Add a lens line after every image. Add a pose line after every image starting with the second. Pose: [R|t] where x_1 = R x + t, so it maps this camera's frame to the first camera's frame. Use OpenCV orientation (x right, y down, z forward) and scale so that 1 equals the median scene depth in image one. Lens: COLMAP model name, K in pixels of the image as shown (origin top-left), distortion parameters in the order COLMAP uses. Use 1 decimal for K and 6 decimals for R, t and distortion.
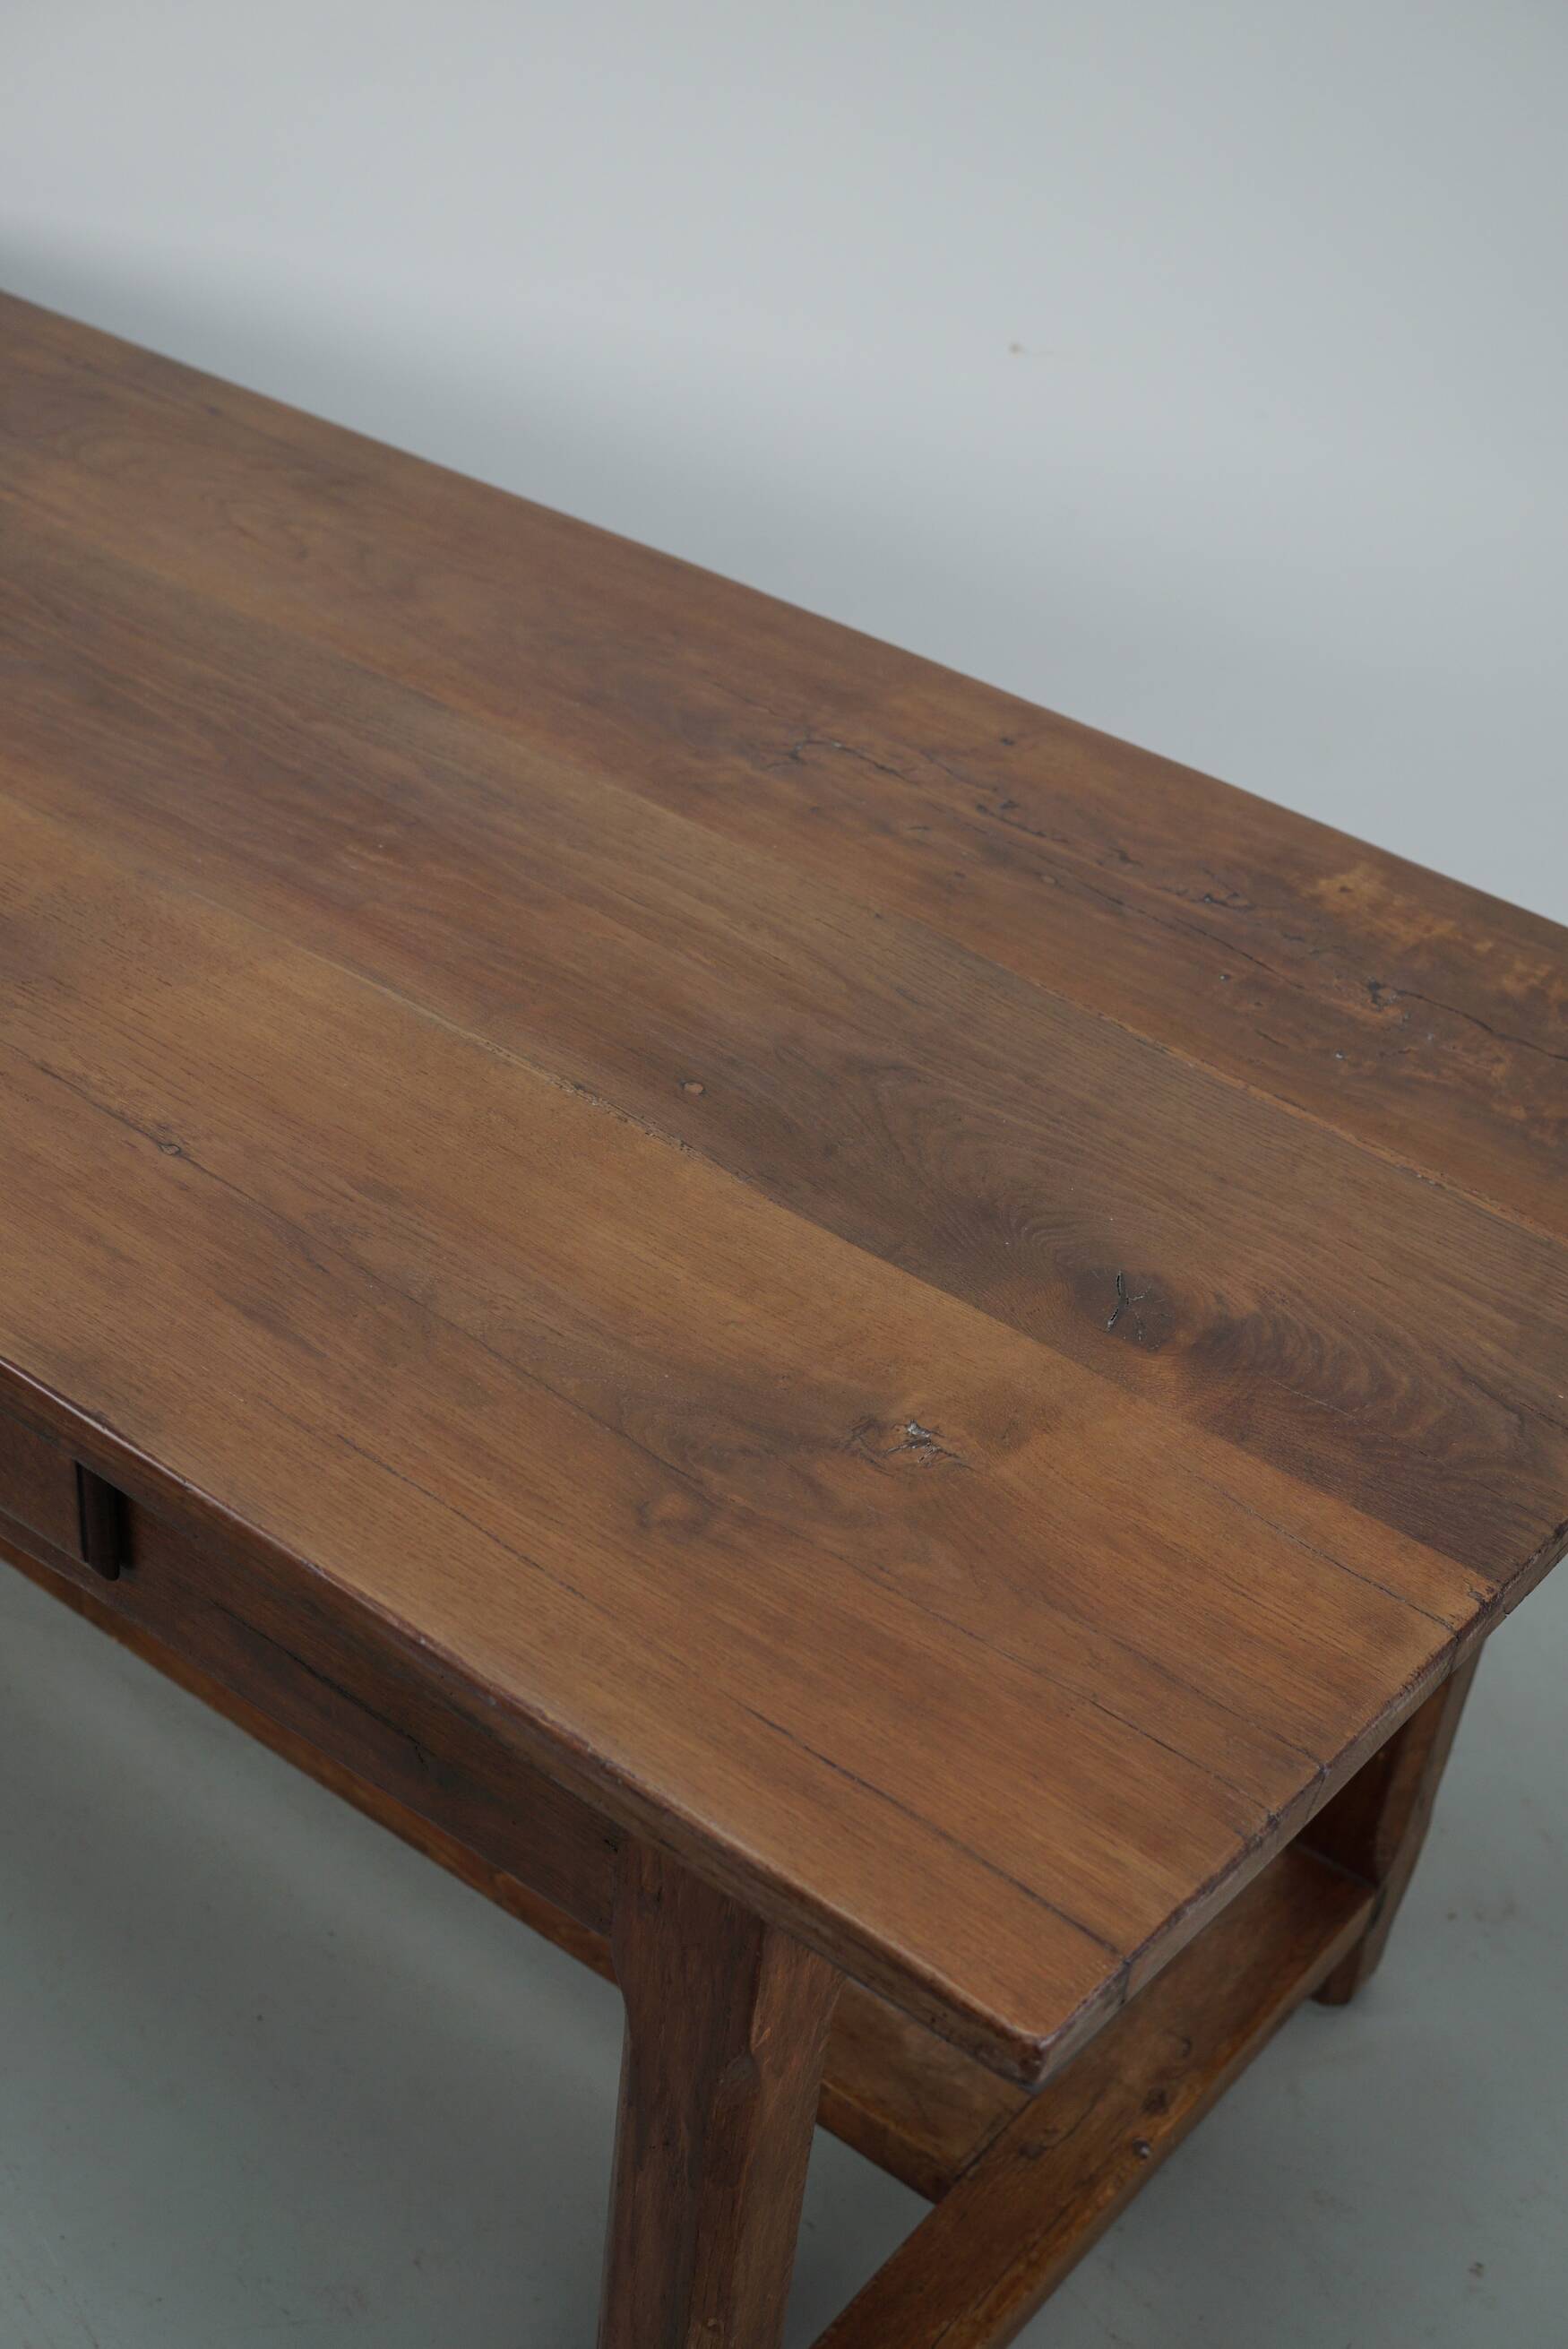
lens RADIAL K [[3026.2, 0, 770.4], [0, 3026.2, 1178.5], [0, 0, 1]] dist [-0.149046, 0.302112]
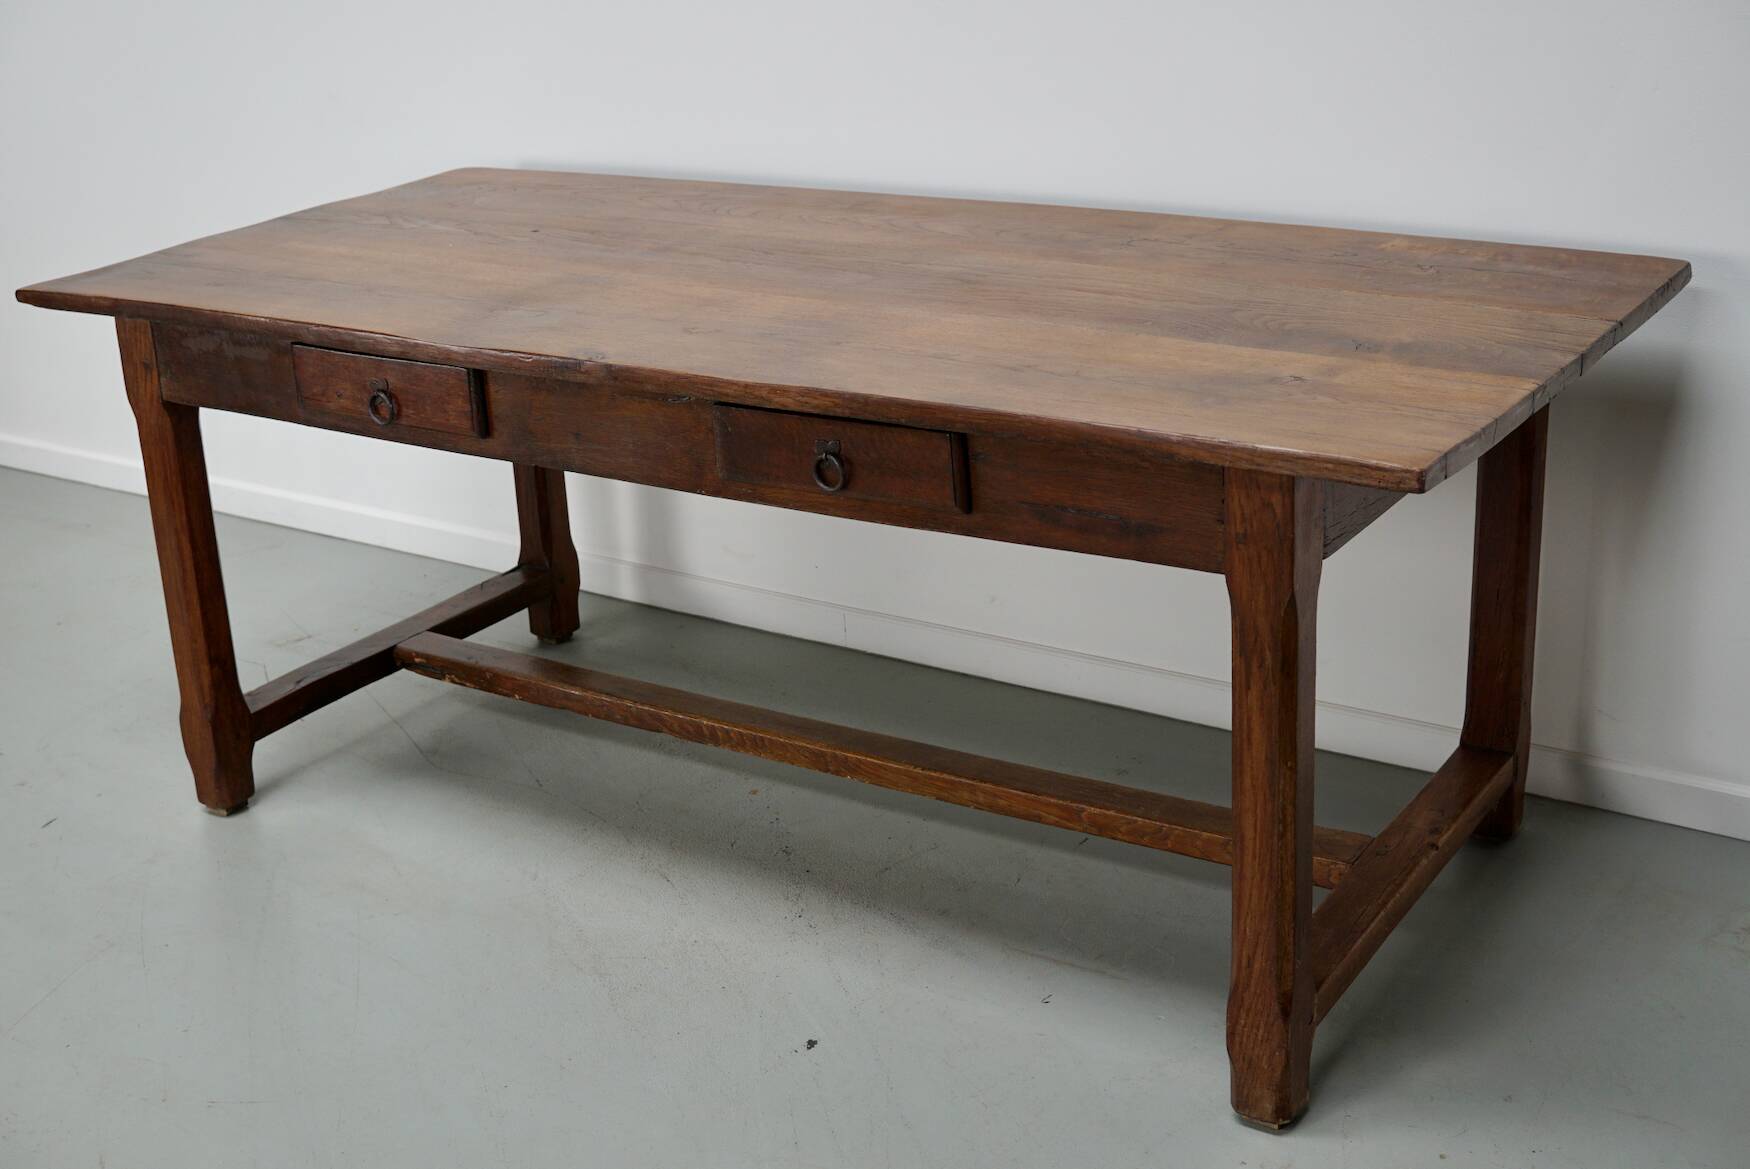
lens RADIAL K [[2254.8, 0, 873.2], [0, 2254.8, 608.1], [0, 0, 1]] dist [-0.149046, 0.302112]
pose [[0.984762, -0.171884, 0.026449, -0.317872], [0.173625, 0.963064, -0.205821, 0.500517], [0.009906, 0.207277, 0.978232, -0.631805]]
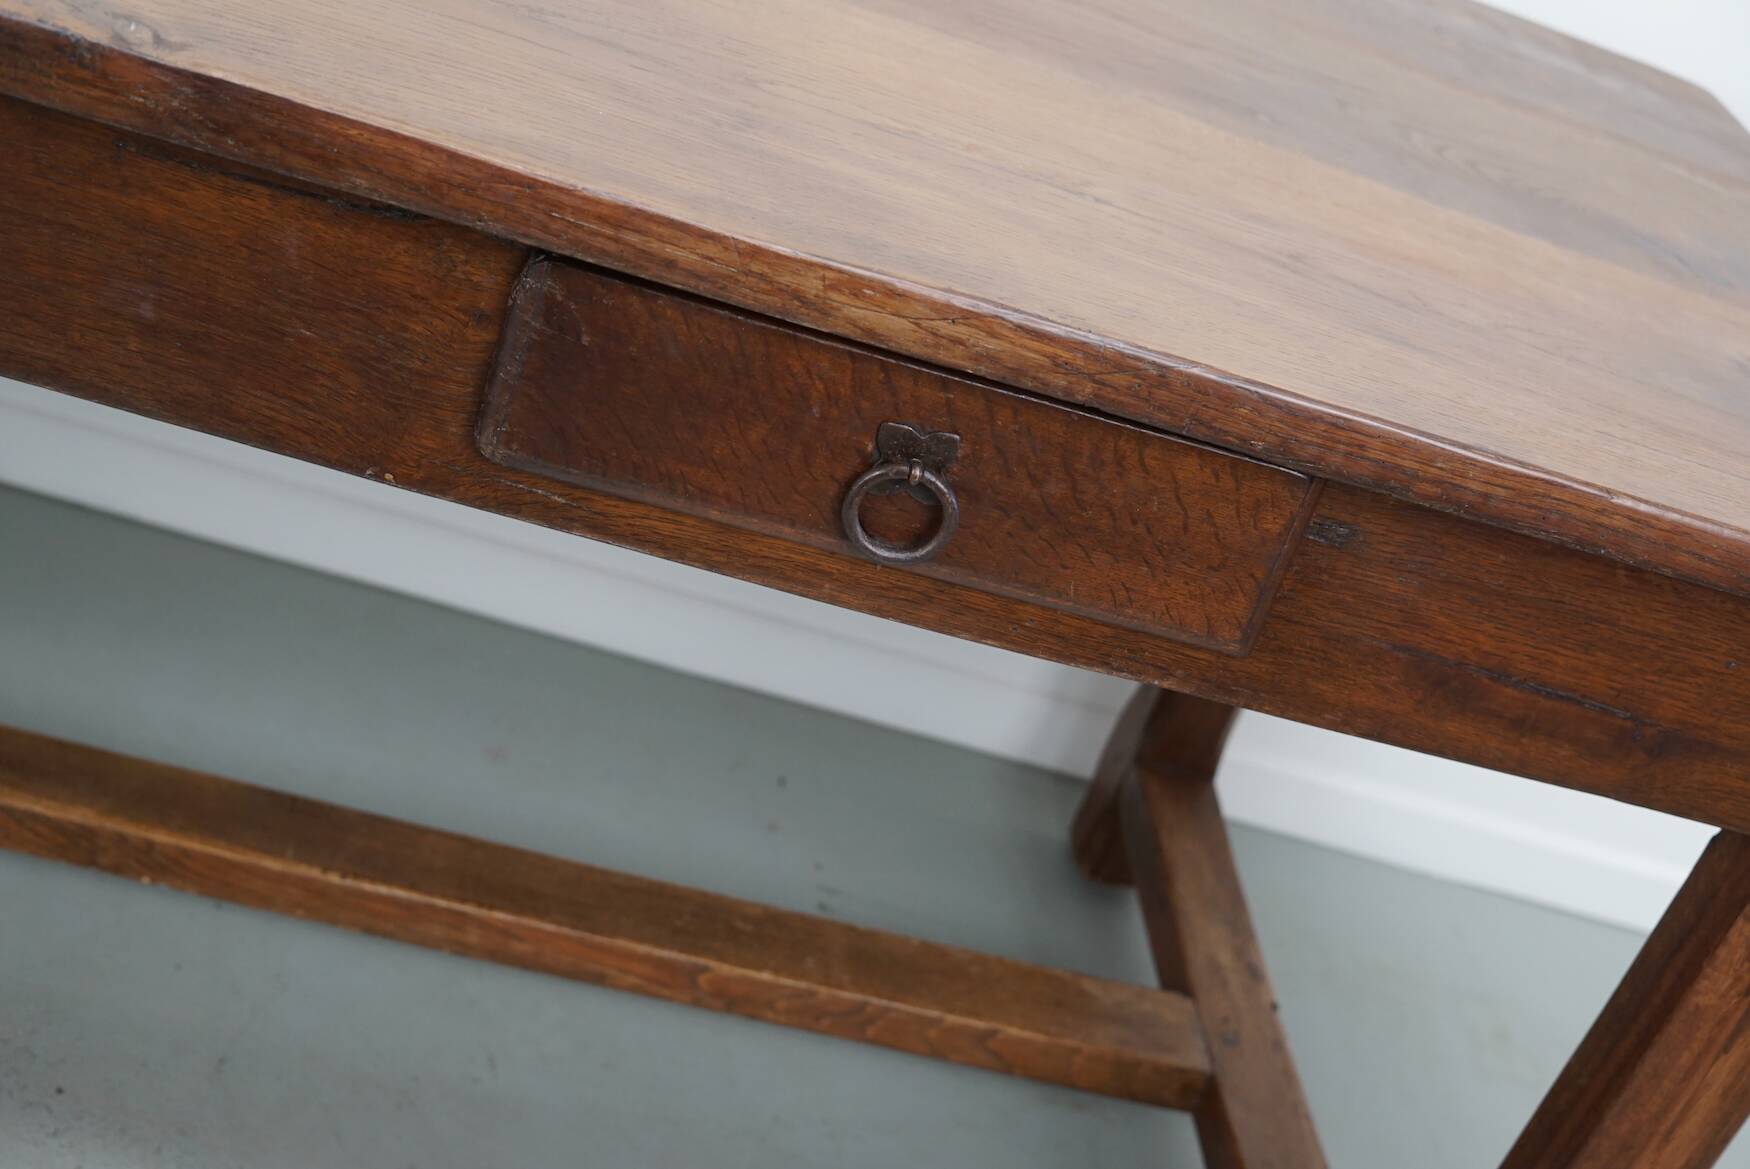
lens RADIAL K [[2266.3, 0, 879.2], [0, 2266.3, 587.5], [0, 0, 1]] dist [-0.150222, 0.309980]
pose [[0.736238, -0.195383, 0.647904, -0.675439], [0.129846, 0.980411, 0.148105, -0.003519], [-0.664149, -0.024912, 0.747185, 0.510248]]
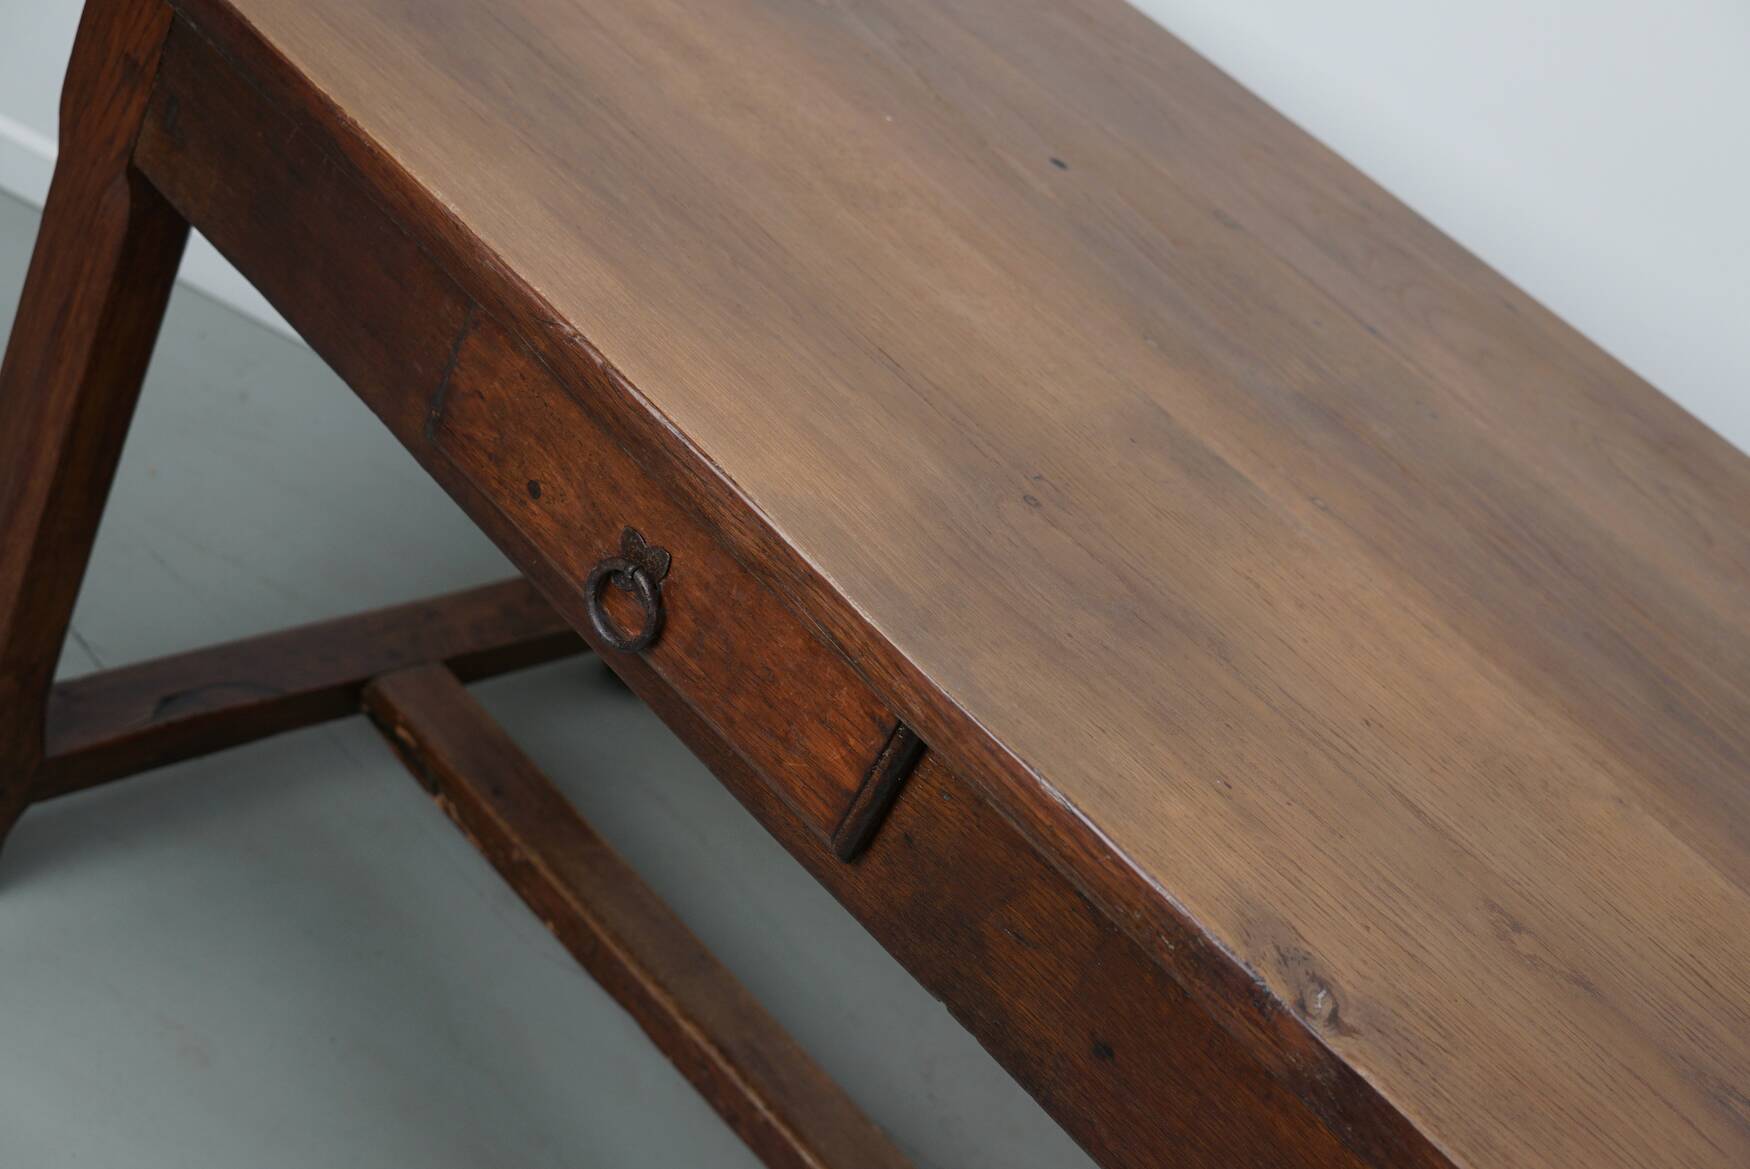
lens RADIAL K [[2259.8, 0, 875.0], [0, 2259.8, 584.5], [0, 0, 1]] dist [-0.153265, 0.332434]
pose [[0.947583, 0.300978, 0.107235, -0.648140], [-0.298724, 0.953627, -0.036879, -0.121027], [-0.113362, 0.002912, 0.993550, 0.448033]]
